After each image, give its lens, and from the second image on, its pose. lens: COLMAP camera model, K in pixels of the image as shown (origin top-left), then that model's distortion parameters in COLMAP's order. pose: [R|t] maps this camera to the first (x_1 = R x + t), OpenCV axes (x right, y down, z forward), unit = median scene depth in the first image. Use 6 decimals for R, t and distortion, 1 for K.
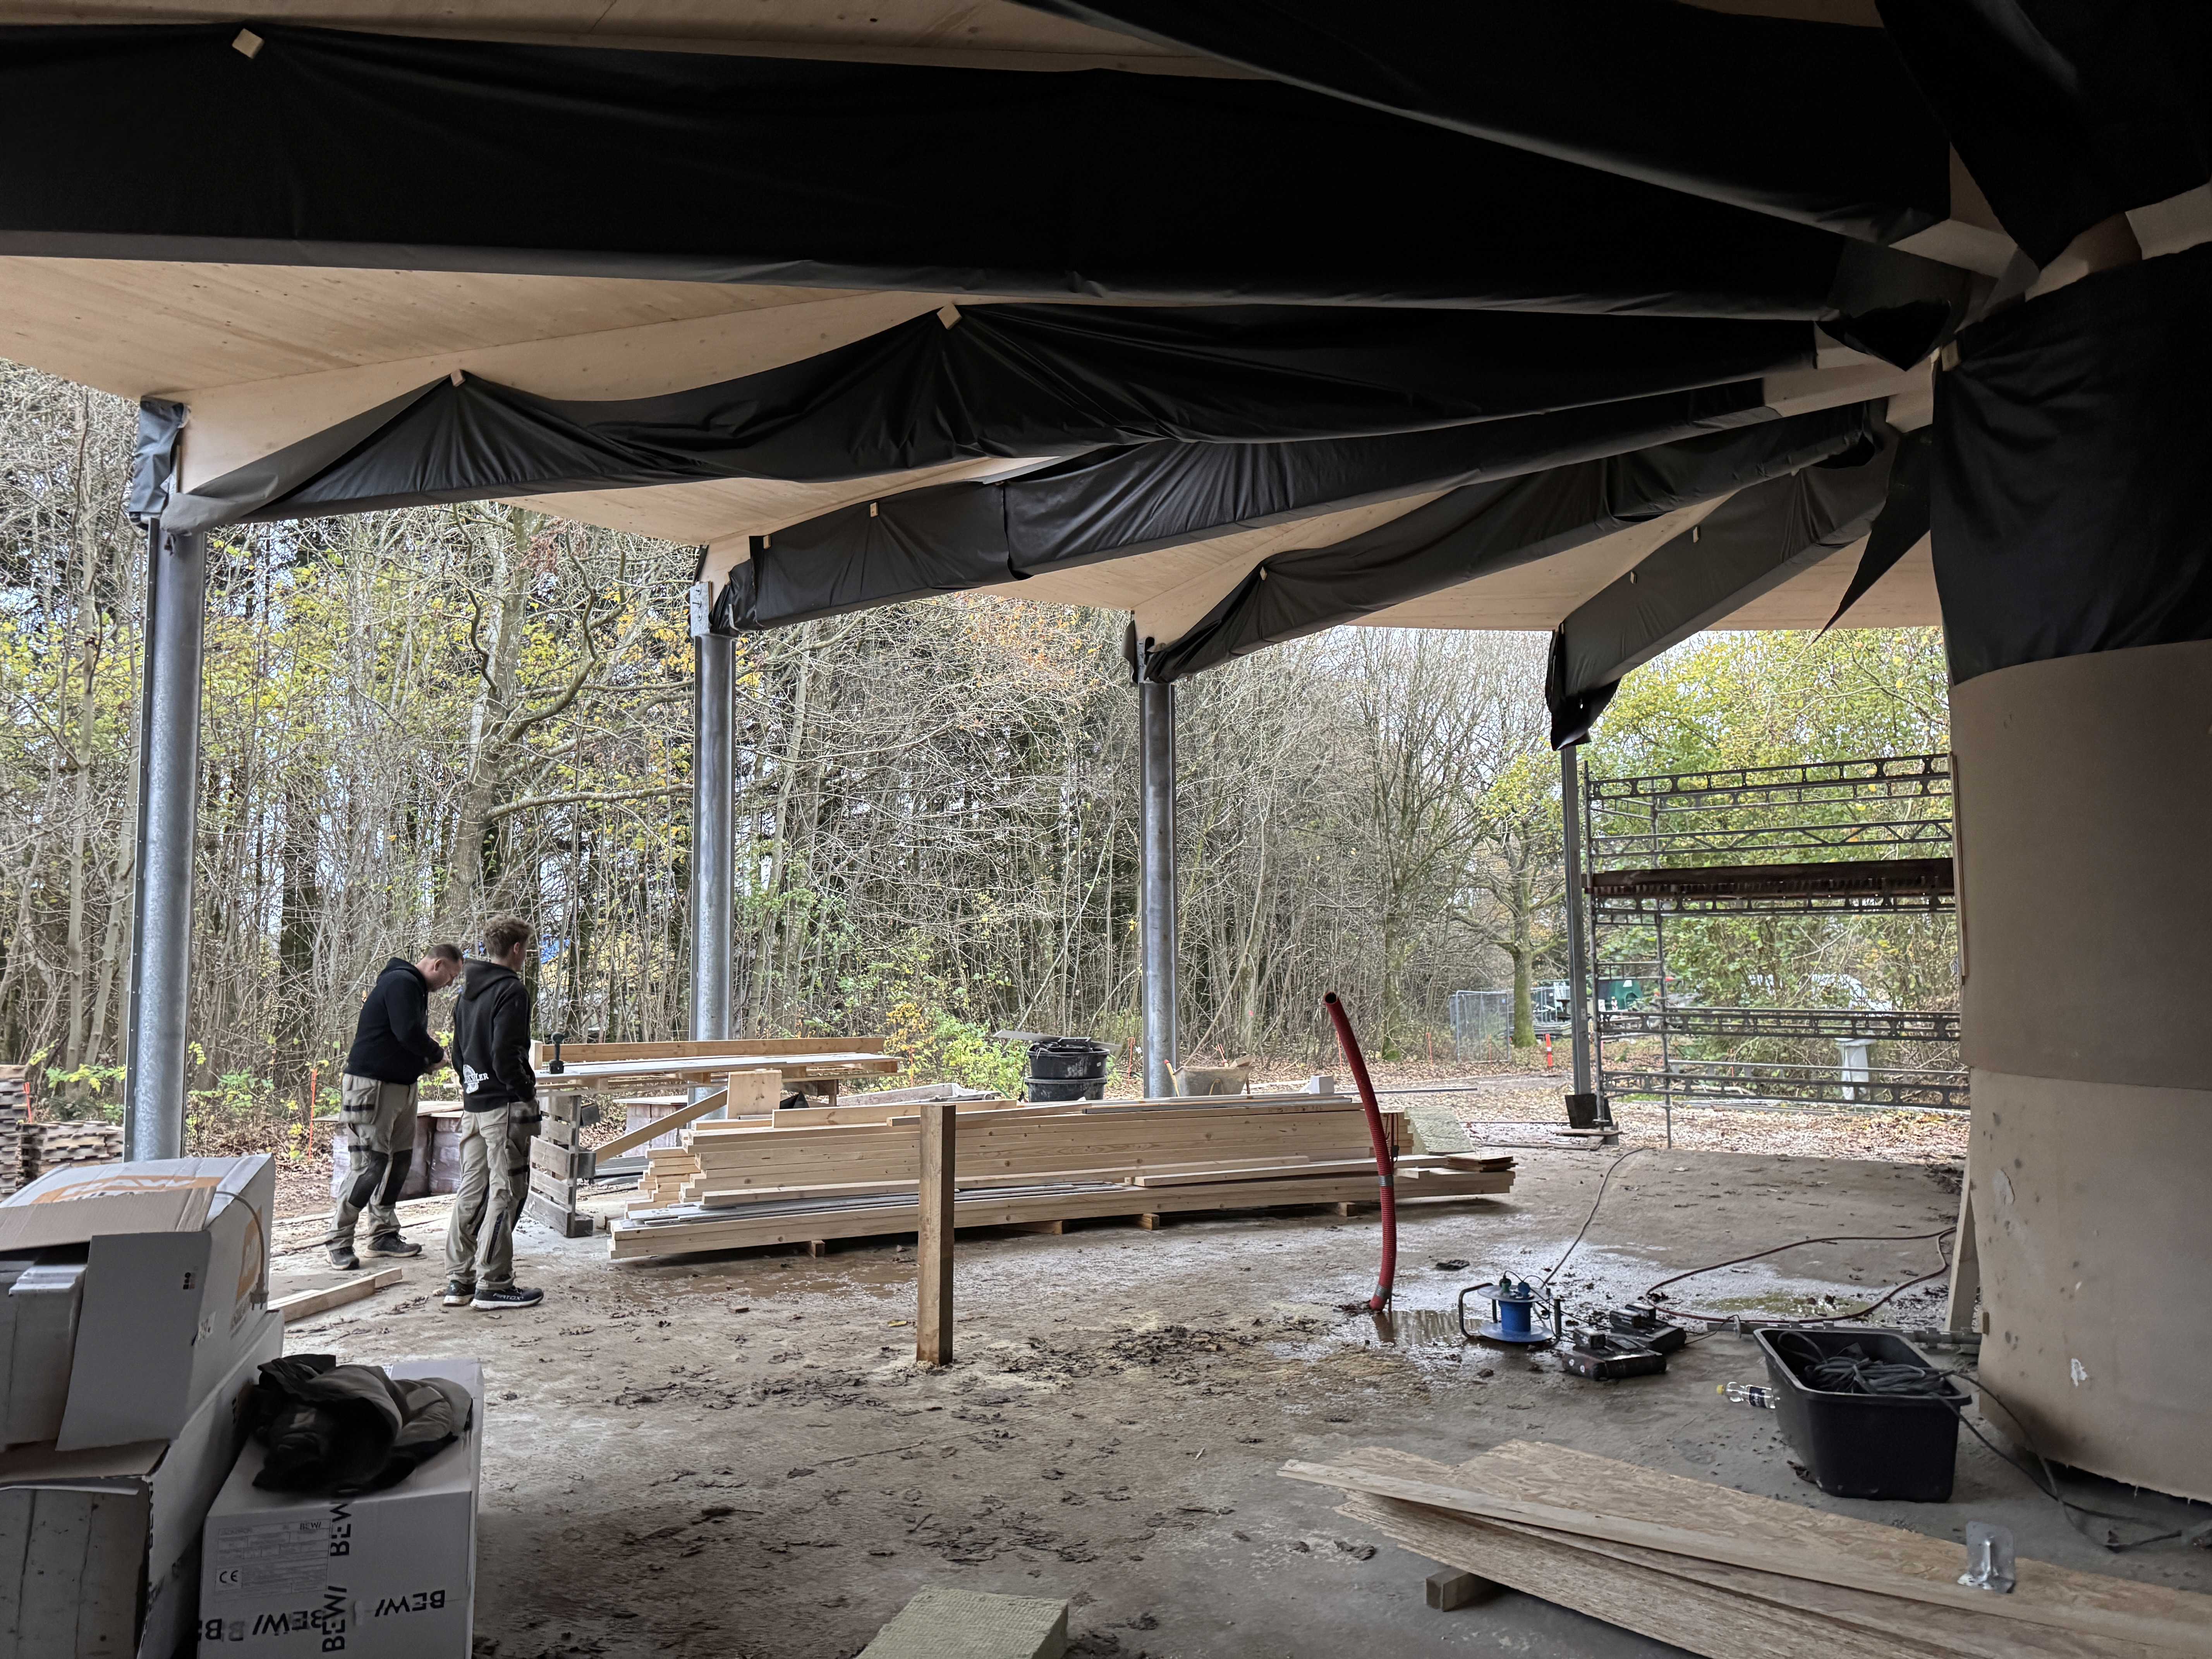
lens RADIAL K [[1609.8, 0, 1106.0], [0, 1609.8, 829.5], [0, 0, 1]] dist [0.070310, -0.002258]
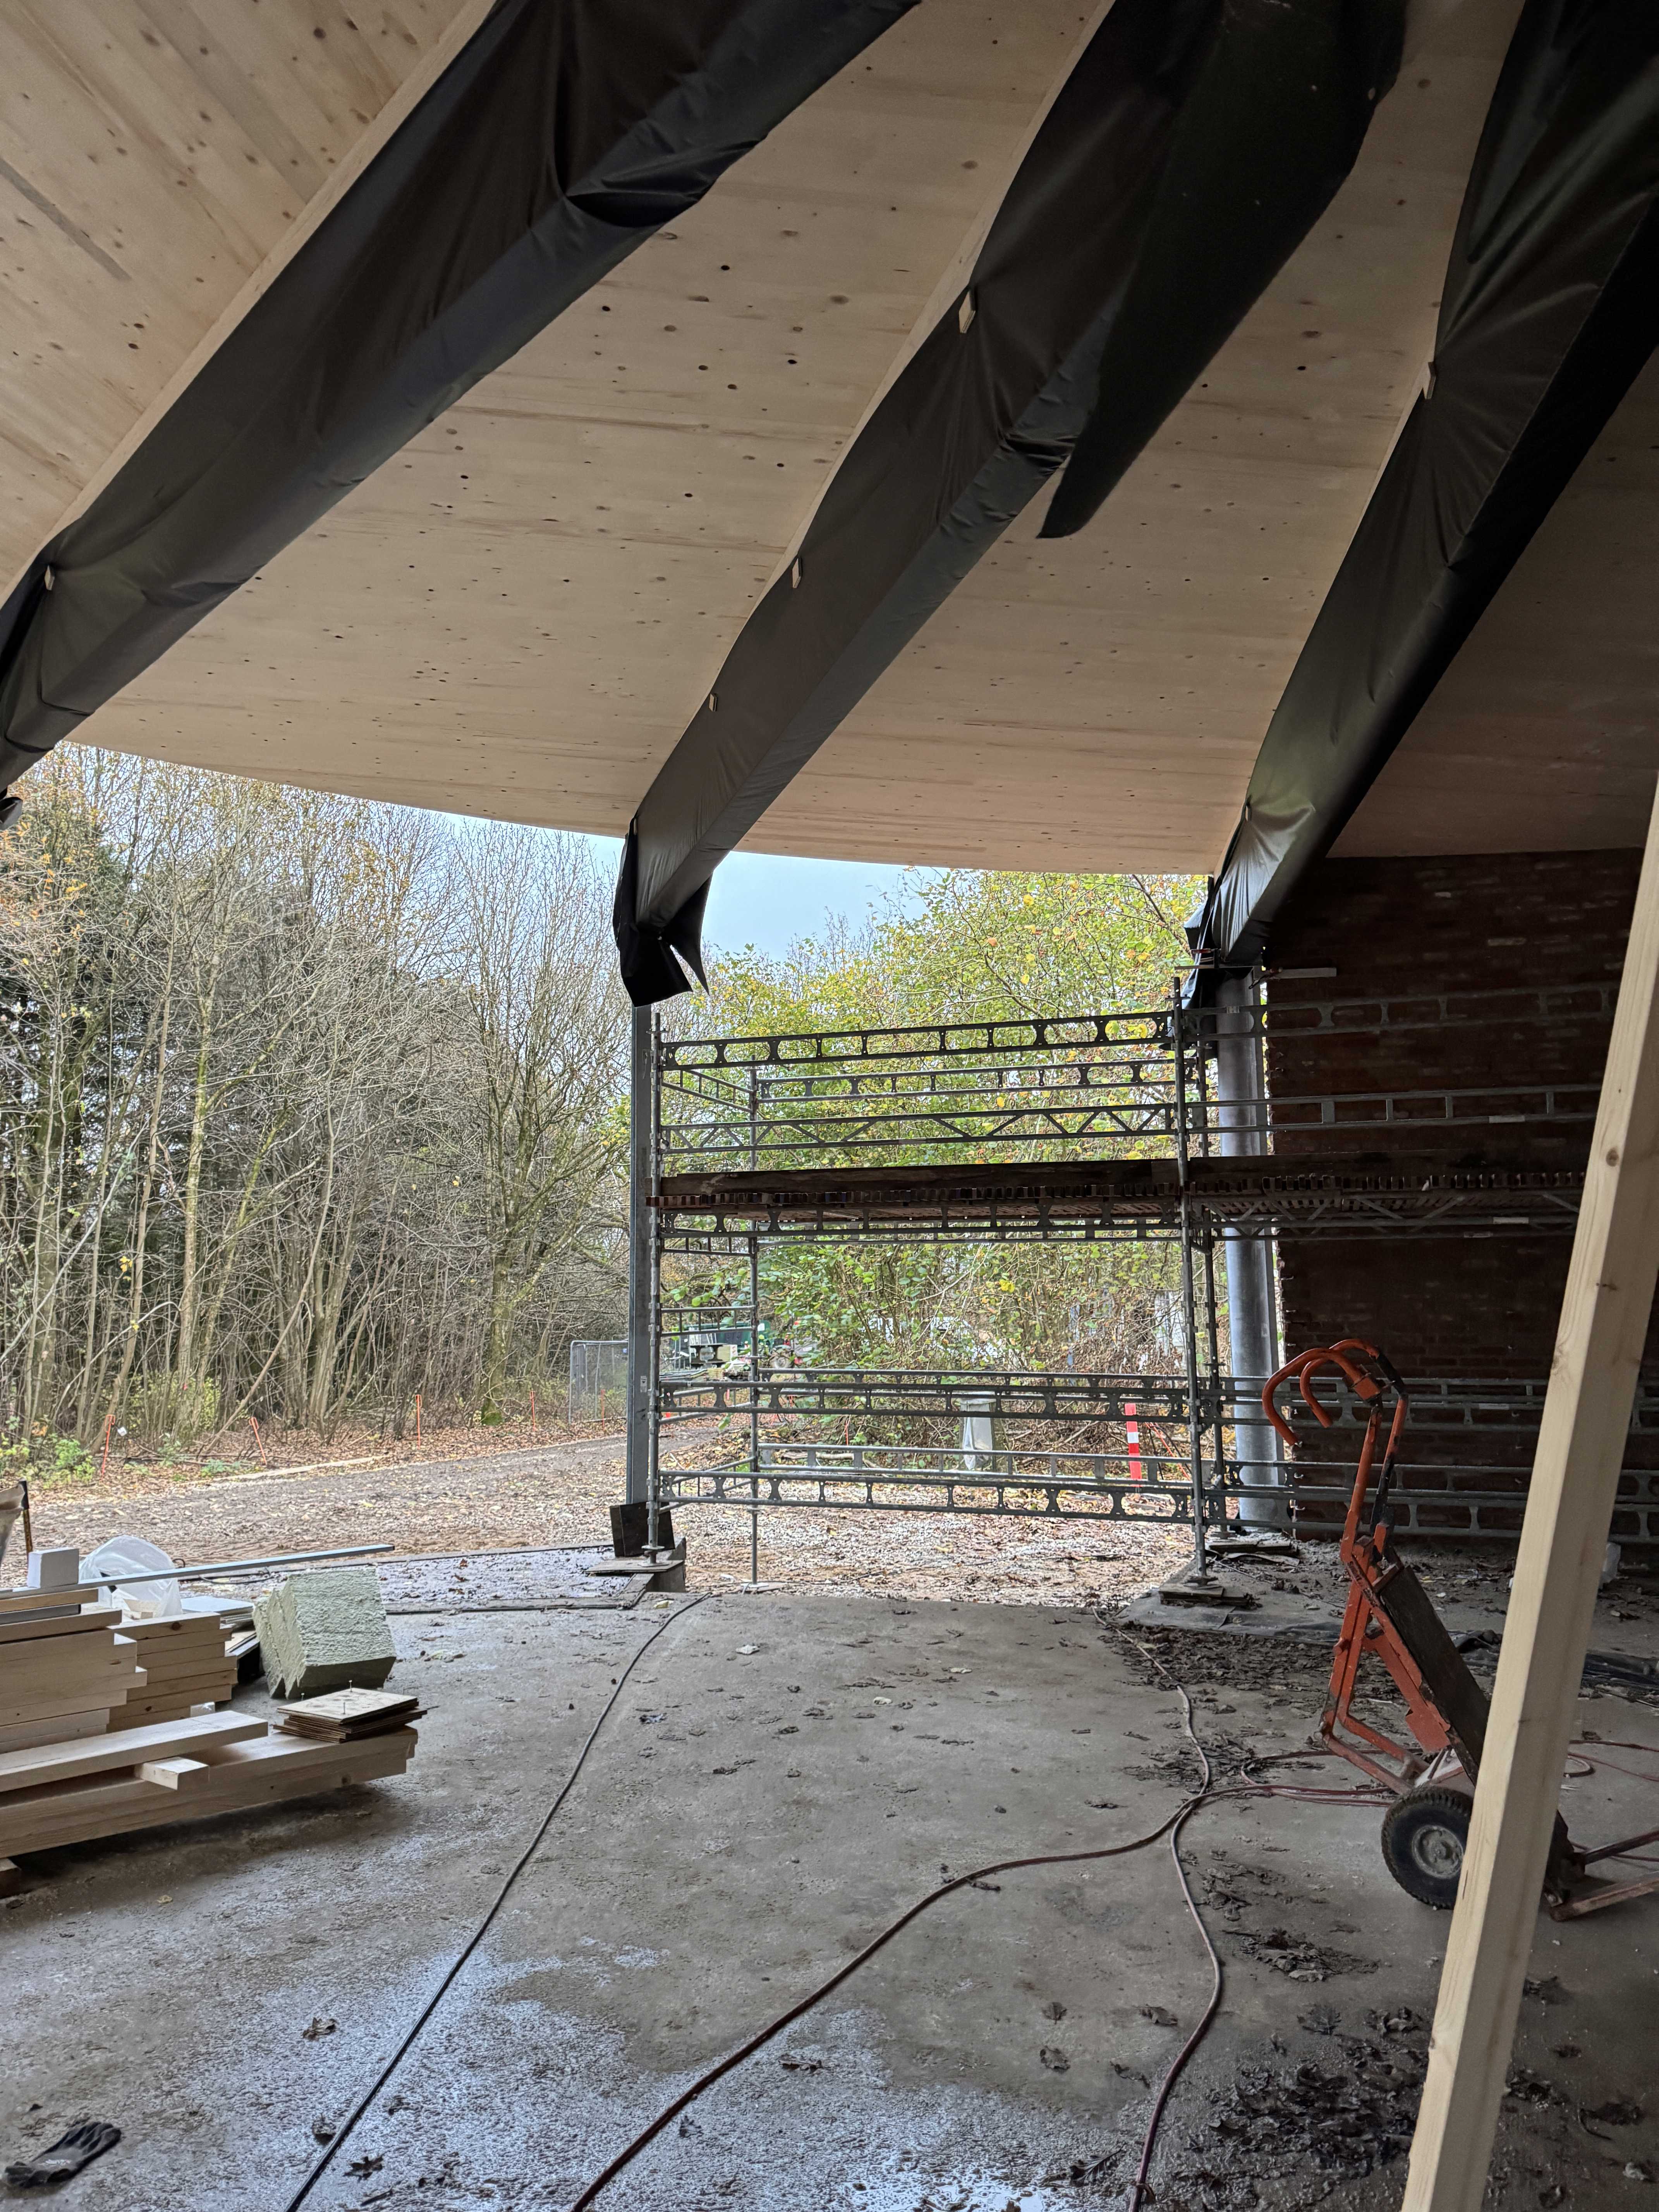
lens RADIAL K [[1609.8, 0, 829.5], [0, 1609.8, 1106.0], [0, 0, 1]] dist [0.070310, -0.002258]
pose [[0.939972, 0.042434, 0.338602, 0.132002], [-0.028166, 0.998500, -0.046943, 0.026168], [-0.340086, 0.034588, 0.939758, 0.325834]]
